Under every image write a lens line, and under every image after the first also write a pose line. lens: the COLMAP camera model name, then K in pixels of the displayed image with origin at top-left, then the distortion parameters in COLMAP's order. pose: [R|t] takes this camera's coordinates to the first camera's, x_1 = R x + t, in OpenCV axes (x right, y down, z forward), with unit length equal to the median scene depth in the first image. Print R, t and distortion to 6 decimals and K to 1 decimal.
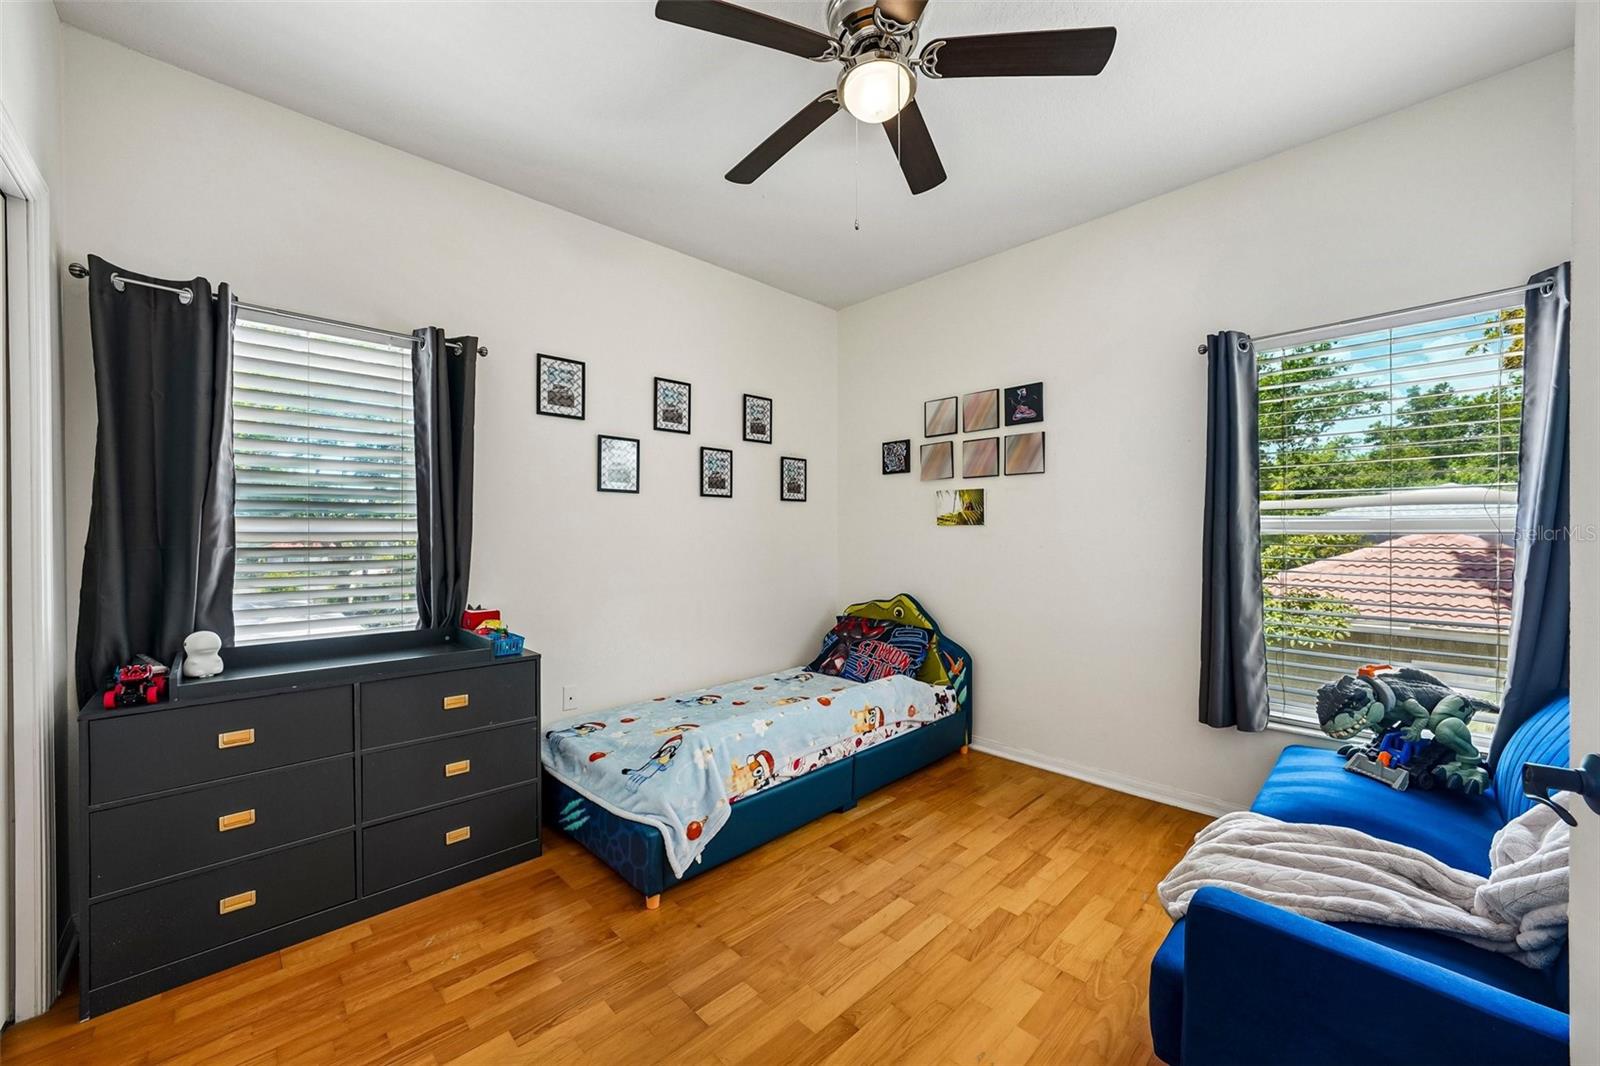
lens RADIAL K [[619.8, 0, 800.0], [0, 619.8, 533.0], [0, 0, 1]] dist [-0.001332, 0.000170]
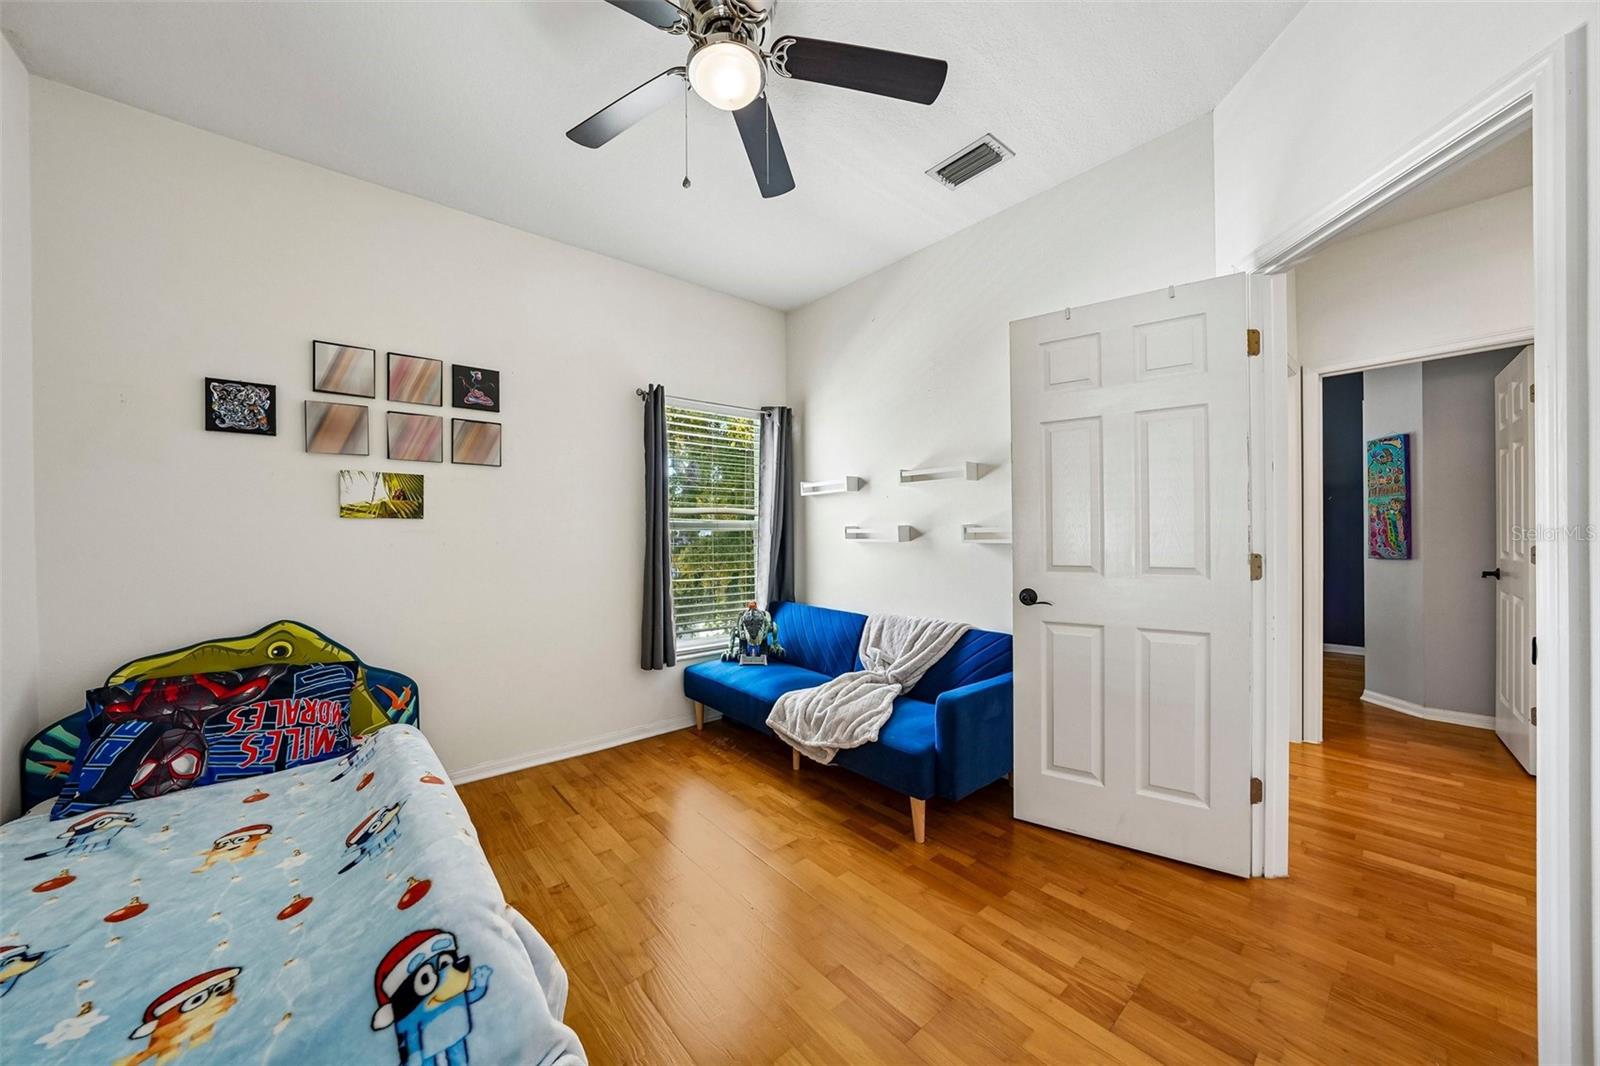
lens RADIAL K [[550.3, 0, 800.0], [0, 550.3, 533.0], [0, 0, 1]] dist [-0.010904, 0.000262]
pose [[0.064129, 0.004285, 0.997932, -0.401382], [0.005643, 0.999973, -0.004656, 0.012258], [-0.997926, 0.005930, 0.064104, 0.452579]]
